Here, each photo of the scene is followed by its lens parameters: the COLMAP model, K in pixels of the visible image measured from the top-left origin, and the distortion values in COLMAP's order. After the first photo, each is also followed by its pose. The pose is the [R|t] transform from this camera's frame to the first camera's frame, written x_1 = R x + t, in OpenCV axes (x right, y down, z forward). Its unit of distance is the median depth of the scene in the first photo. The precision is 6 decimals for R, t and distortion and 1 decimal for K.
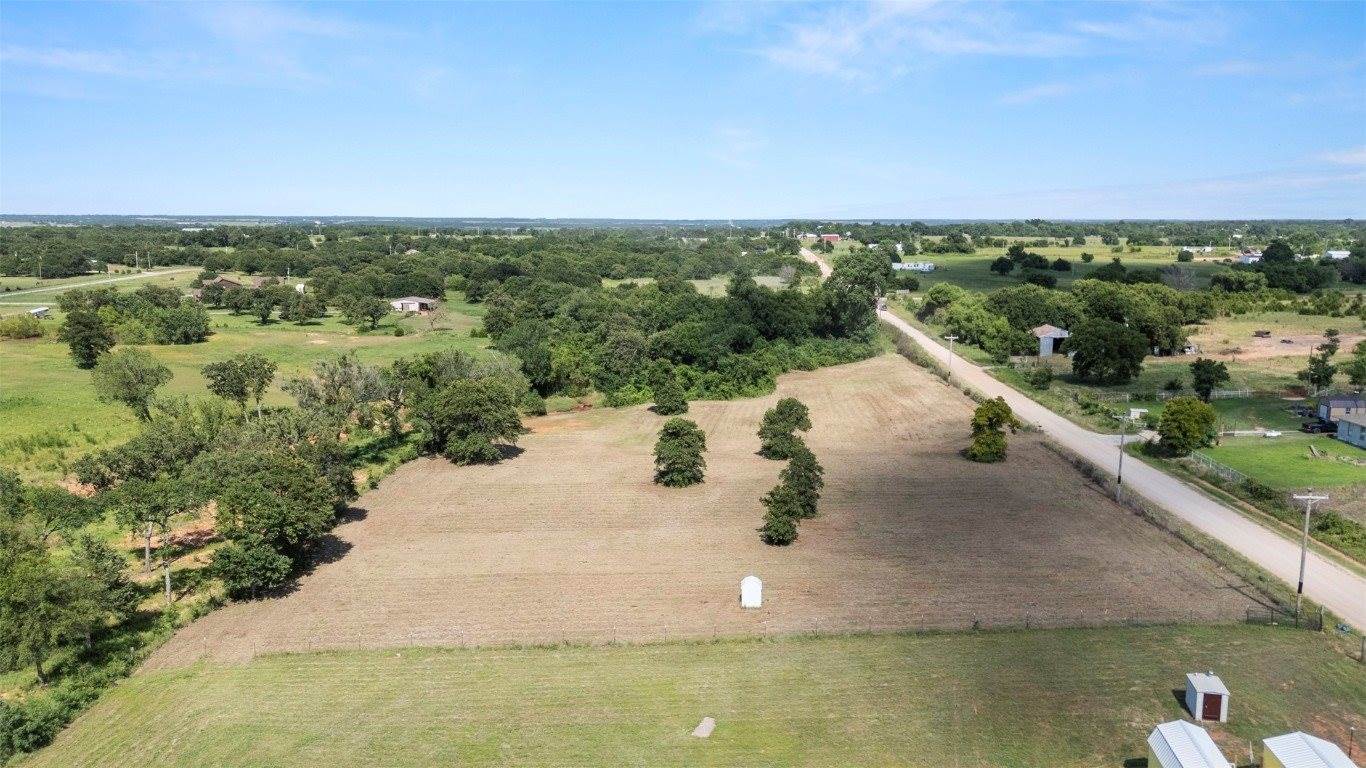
lens RADIAL K [[1008.4, 0, 683.0], [0, 1008.4, 384.0], [0, 0, 1]] dist [0.014676, 0.006164]
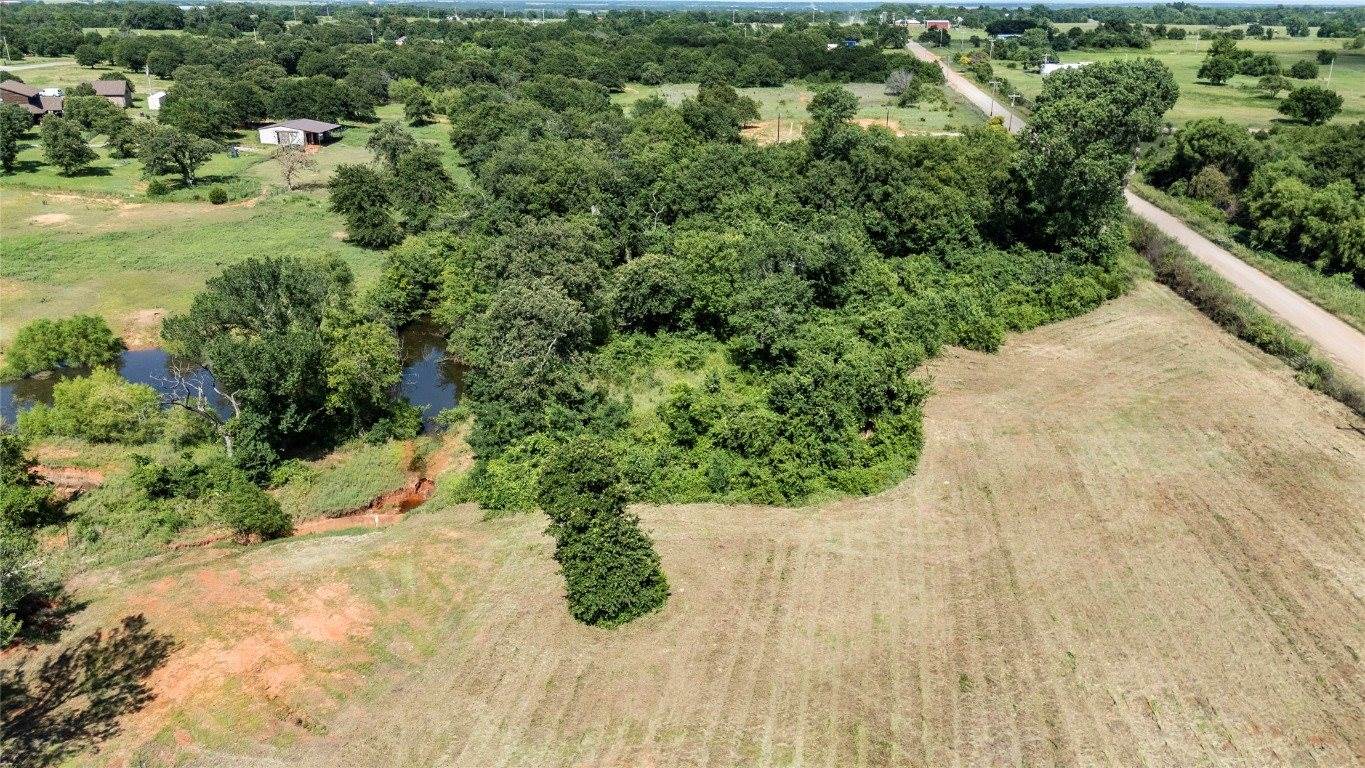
lens RADIAL K [[1007.7, 0, 682.5], [0, 1007.7, 384.0], [0, 0, 1]] dist [0.014676, 0.006164]
pose [[0.997276, 0.032184, -0.066372, 0.011618], [-0.018378, 0.979828, 0.198994, -0.040898], [0.071438, -0.197232, 0.977751, 0.277203]]
